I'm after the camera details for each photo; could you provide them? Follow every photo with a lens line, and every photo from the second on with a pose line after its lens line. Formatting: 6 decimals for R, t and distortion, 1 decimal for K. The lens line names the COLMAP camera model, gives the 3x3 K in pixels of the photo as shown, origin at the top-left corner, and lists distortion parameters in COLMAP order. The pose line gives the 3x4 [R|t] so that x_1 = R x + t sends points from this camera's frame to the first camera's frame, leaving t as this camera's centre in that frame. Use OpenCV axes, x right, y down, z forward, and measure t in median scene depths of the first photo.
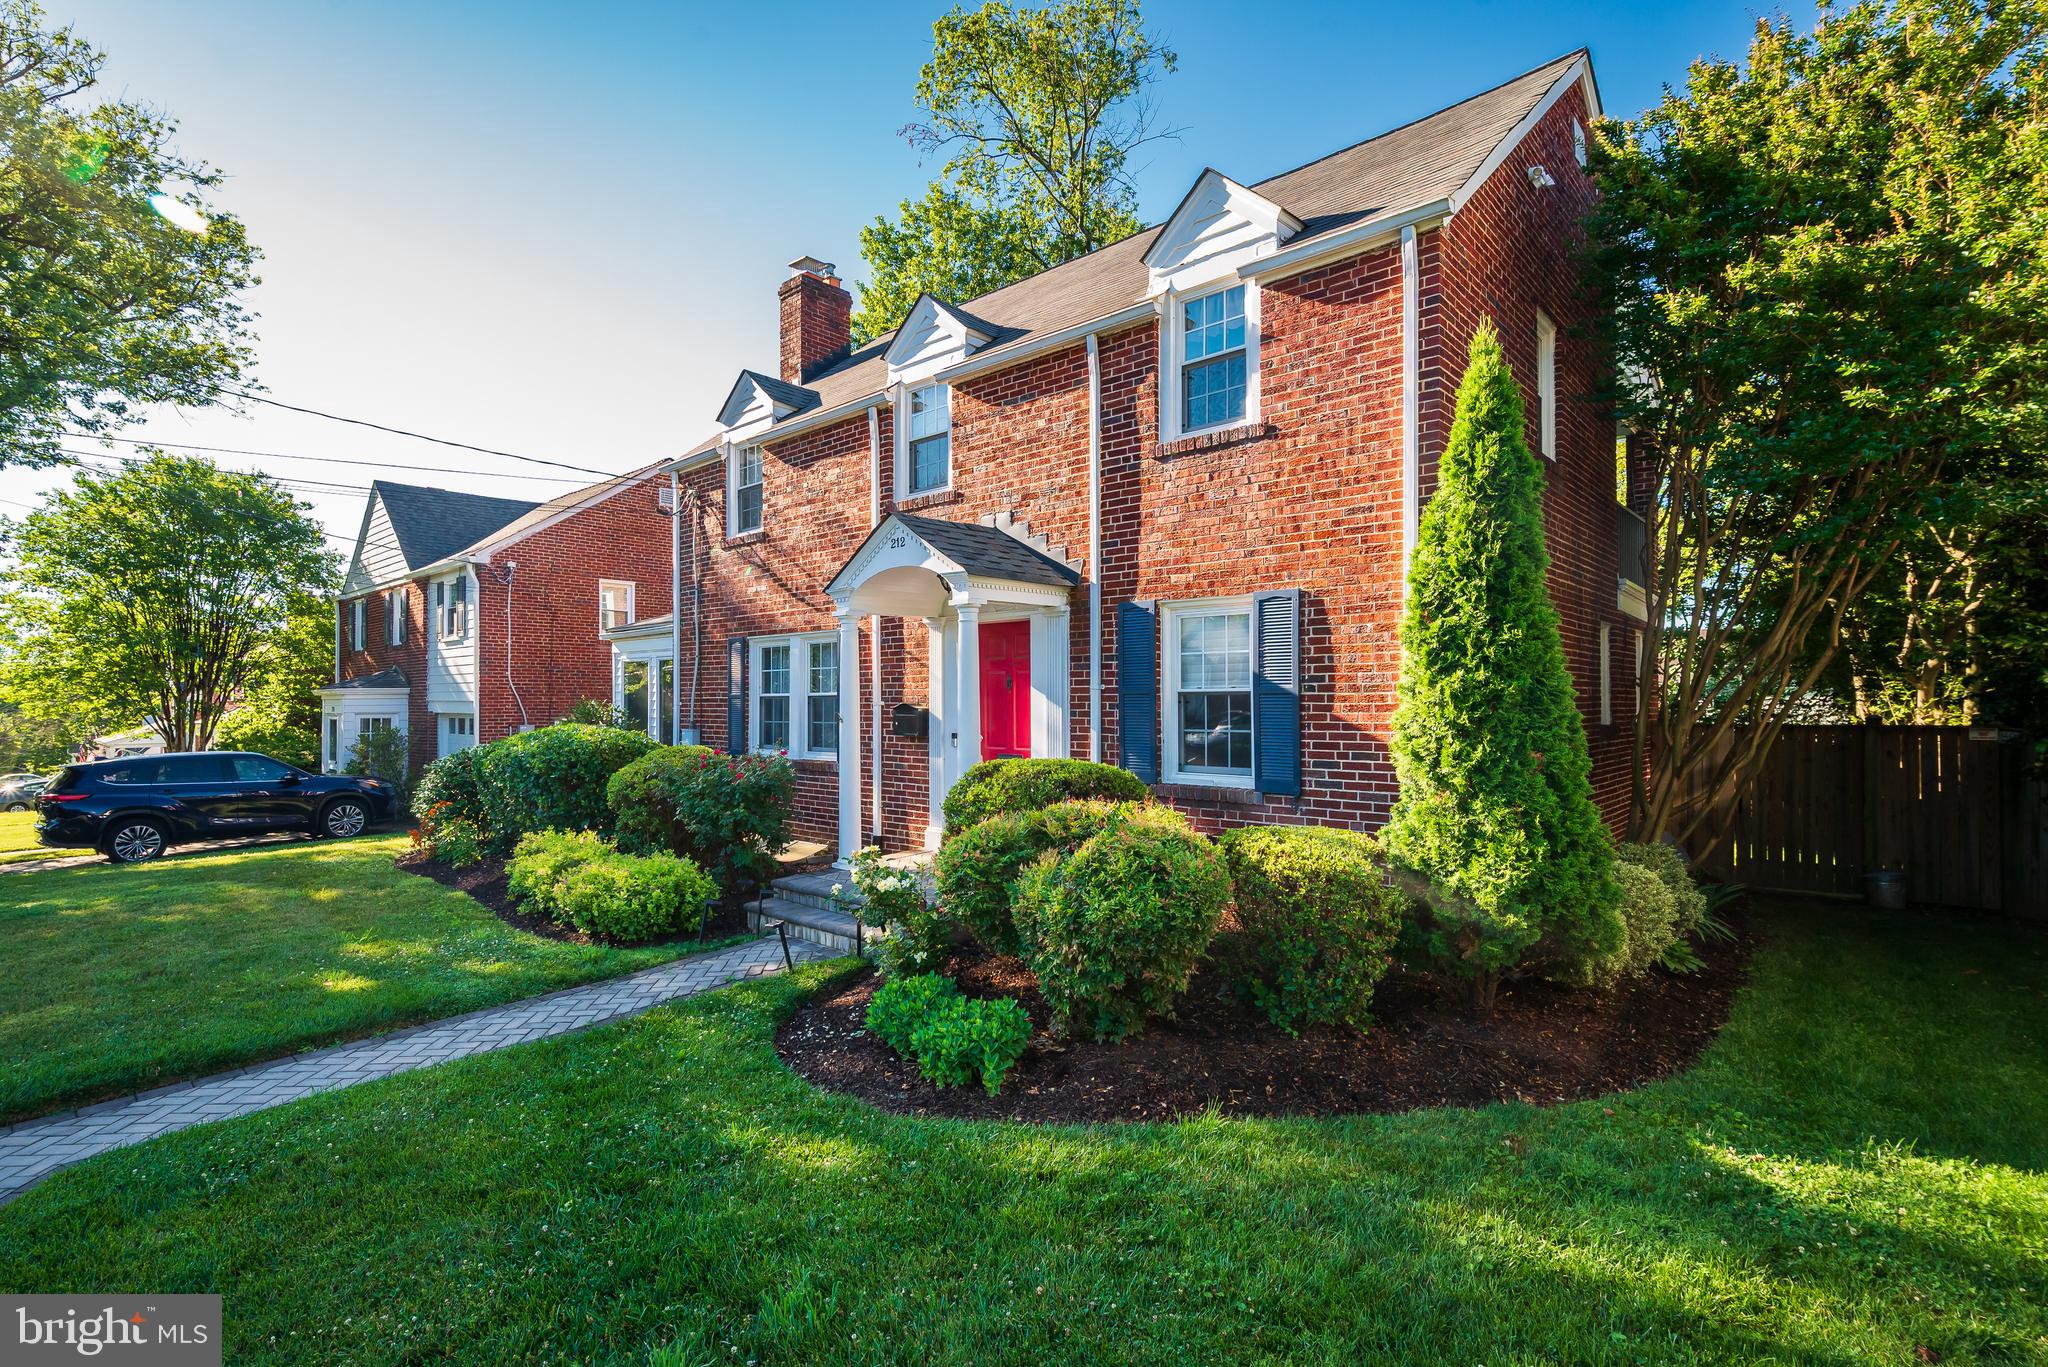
lens RADIAL K [[948.4, 0, 1014.8], [0, 948.4, 696.0], [0, 0, 1]] dist [-0.000558, -0.001053]
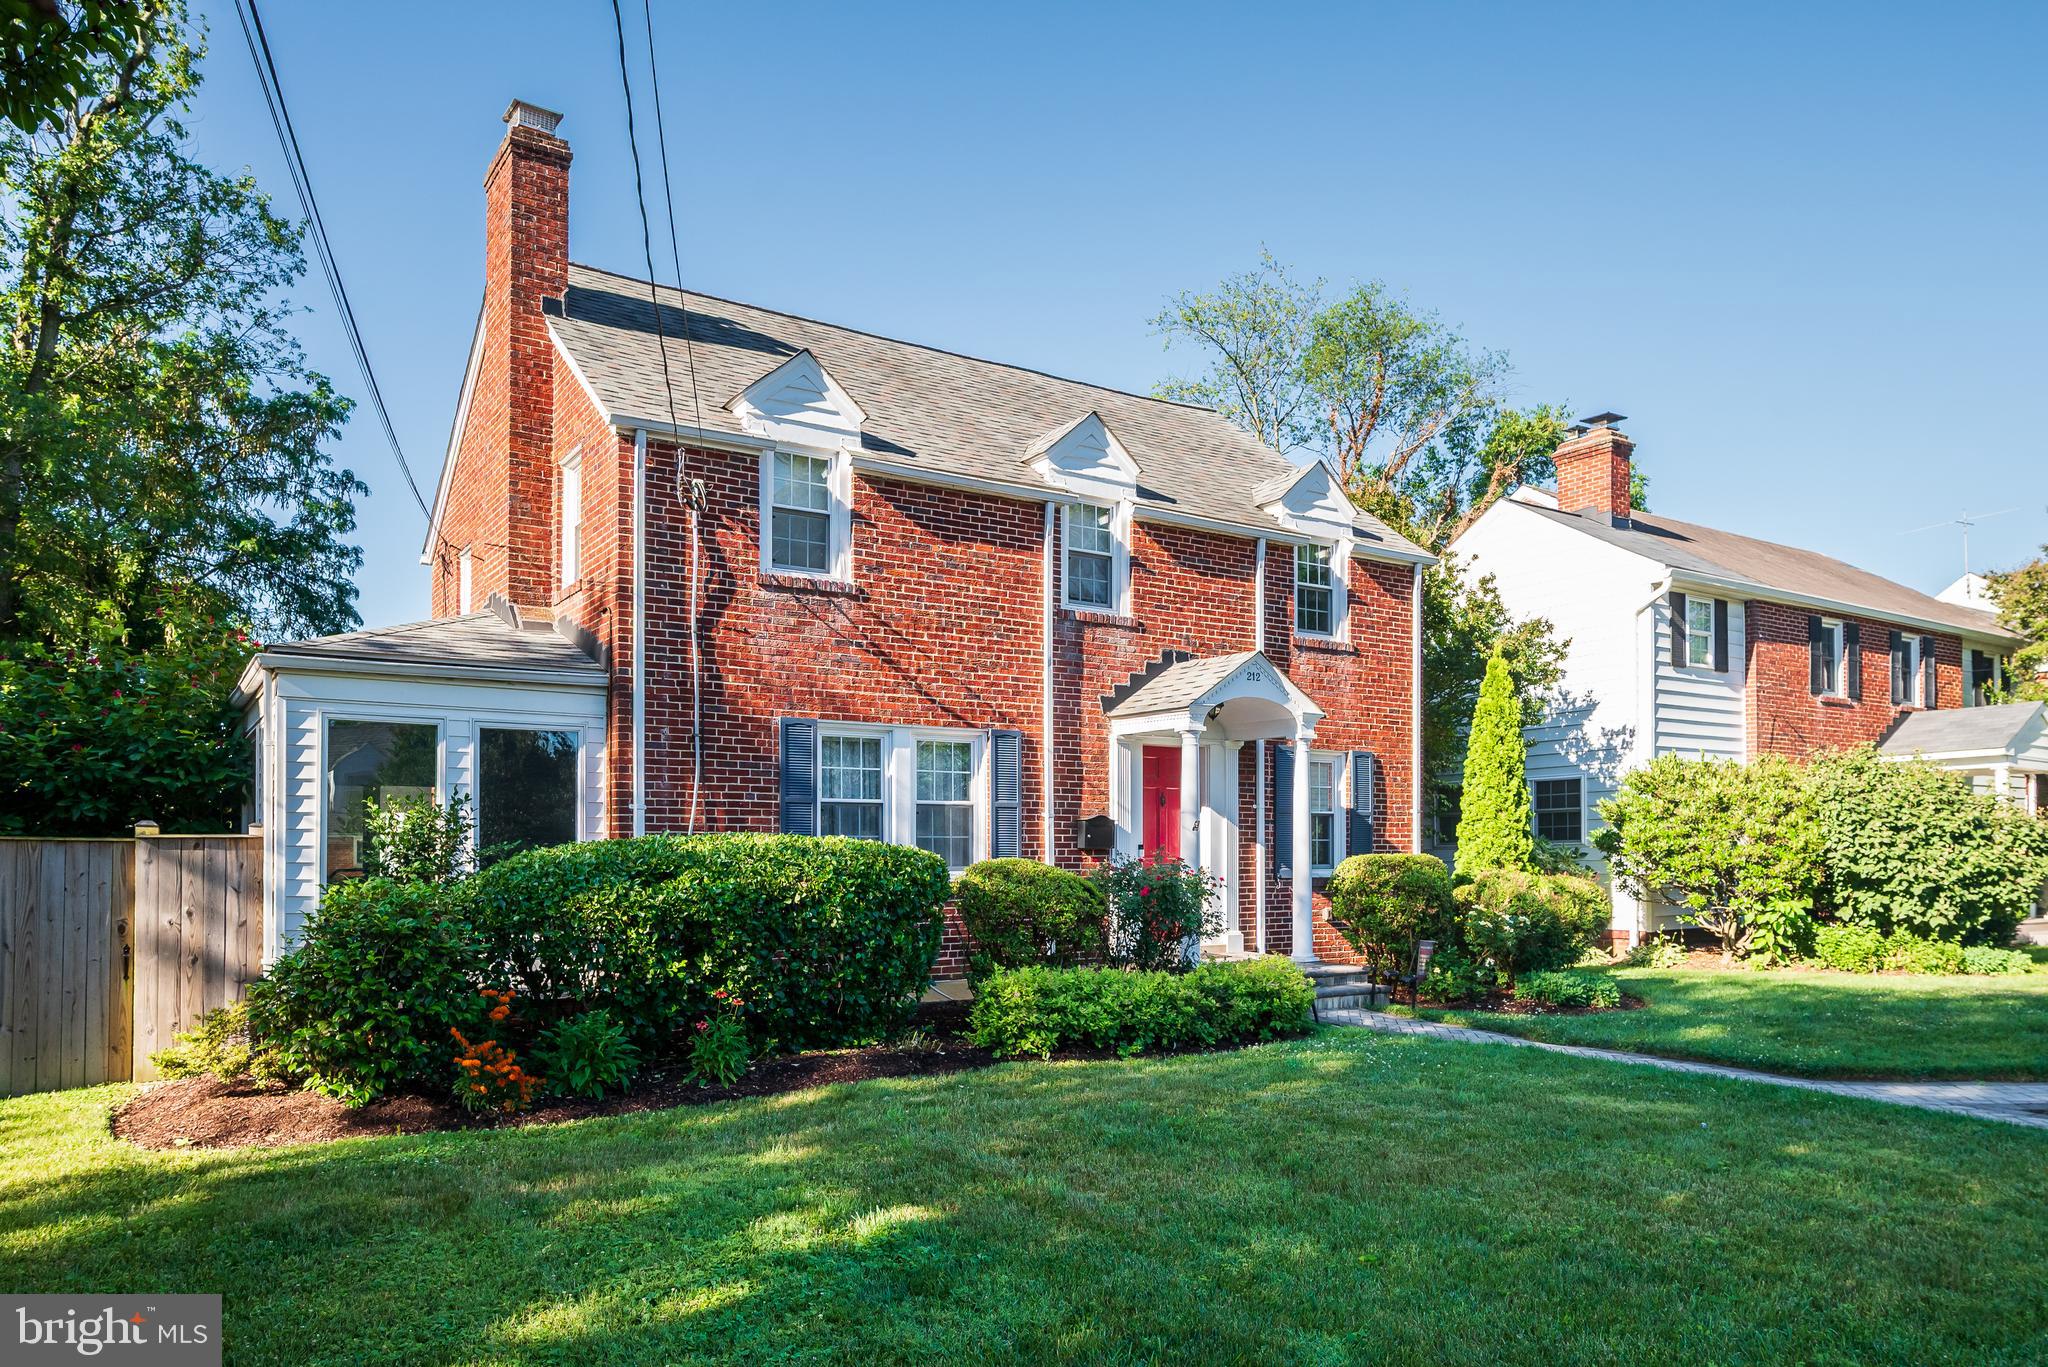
lens RADIAL K [[1277.2, 0, 983.8], [0, 1277.2, 860.8], [0, 0, 1]] dist [-0.001161, -0.001563]
pose [[0.283484, 0.002082, 0.958975, -1.811112], [-0.002987, 0.999995, -0.001288, 0.072212], [-0.958972, -0.002499, 0.283488, 0.912664]]
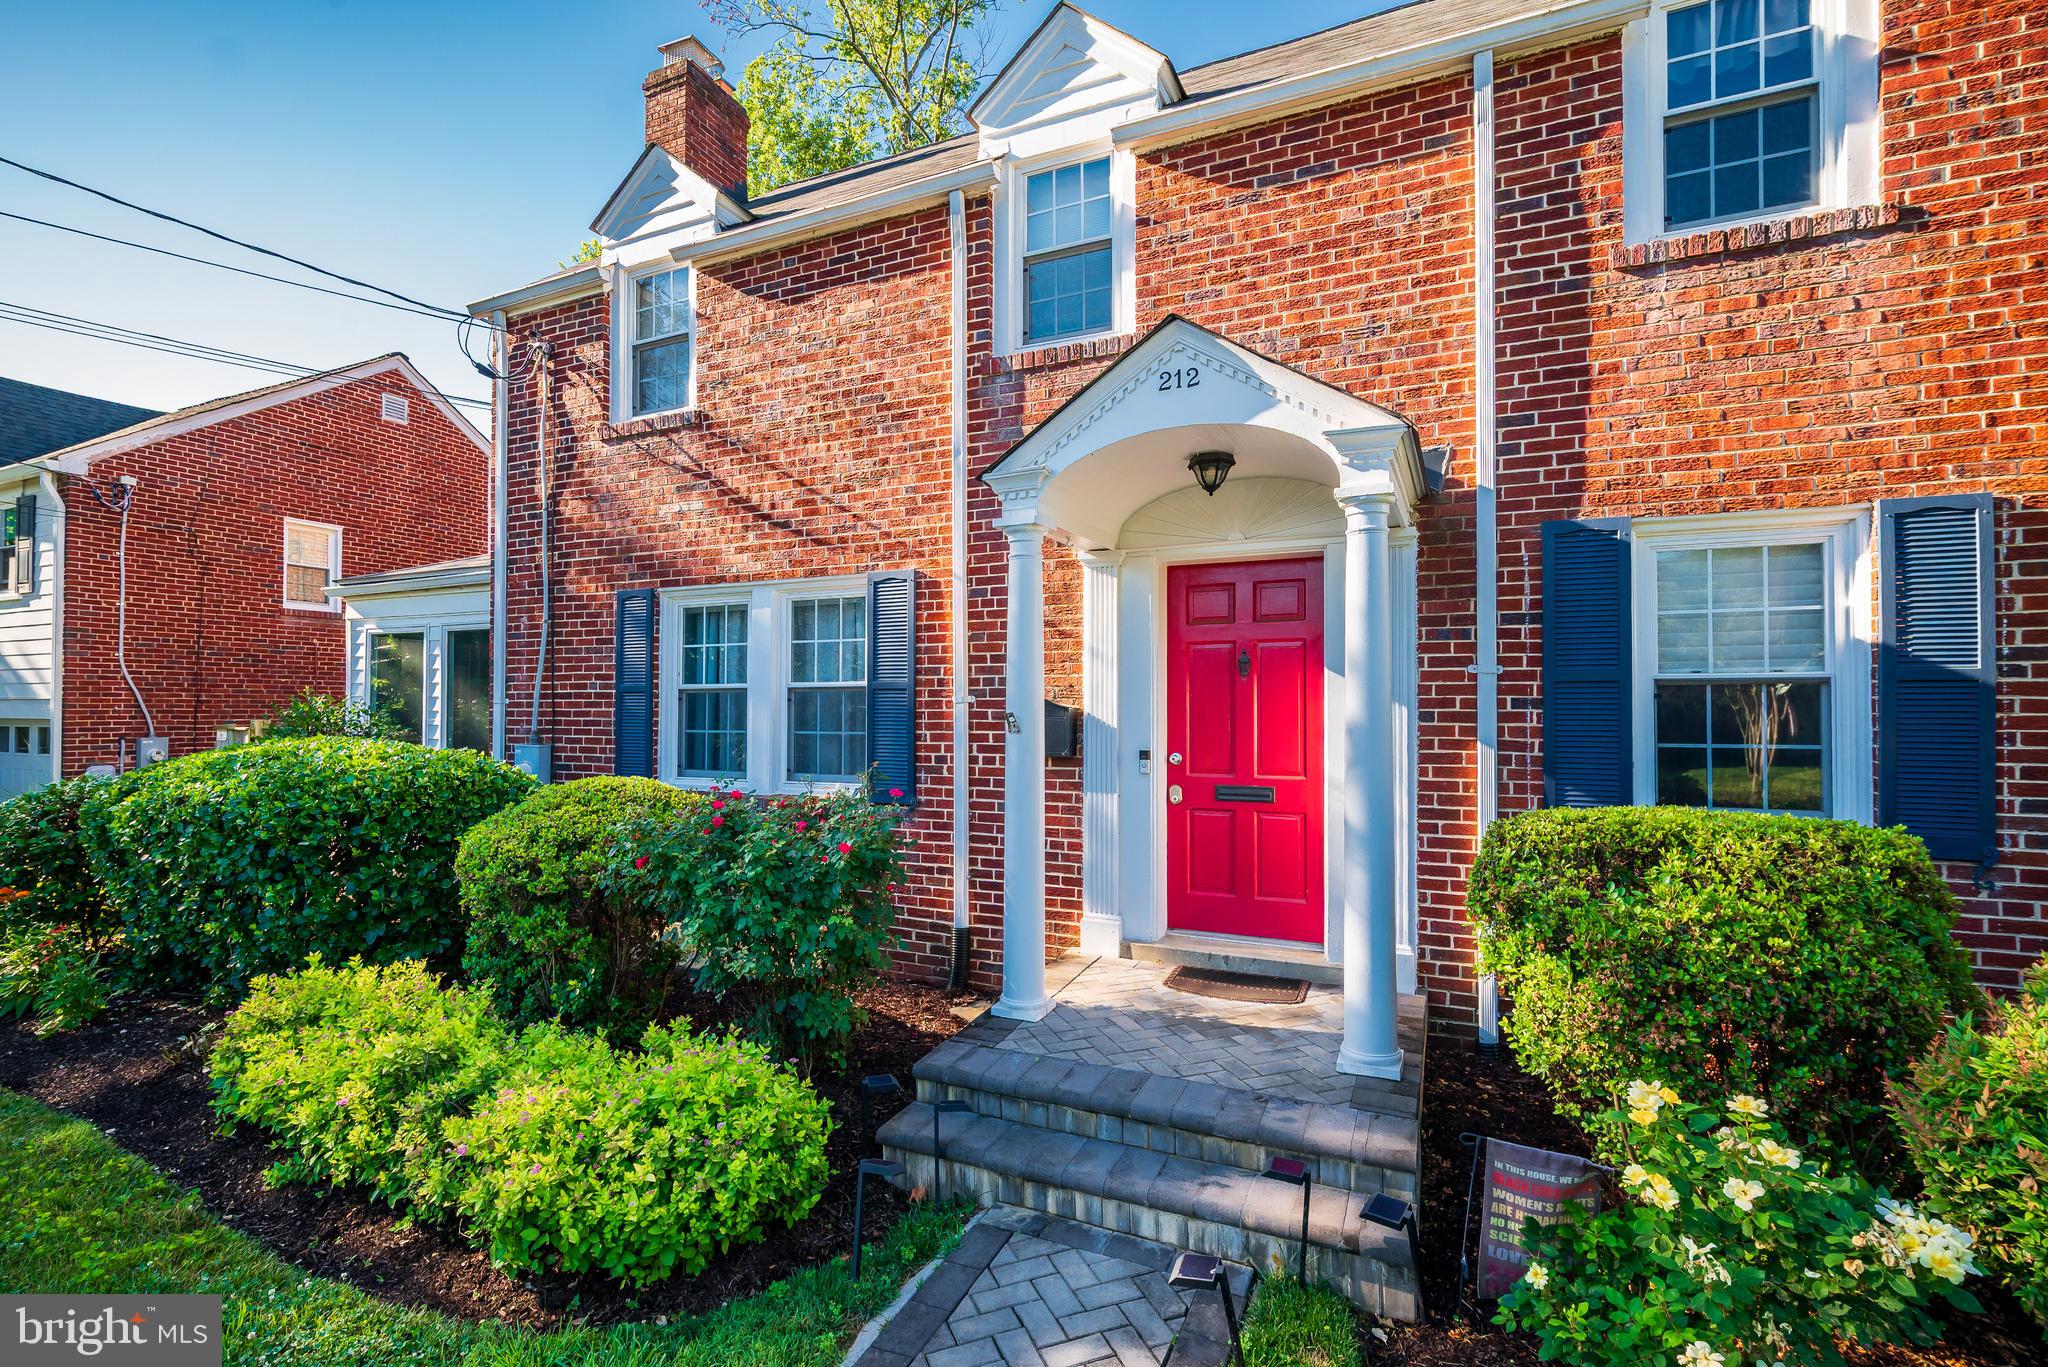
lens RADIAL K [[941.2, 0, 995.6], [0, 941.2, 698.6], [0, 0, 1]] dist [-0.001899, -0.000315]
pose [[0.957542, 0.008436, 0.288169, -0.379682], [-0.006462, 0.999949, -0.007802, 0.014883], [-0.288220, 0.005608, 0.957548, 0.573272]]
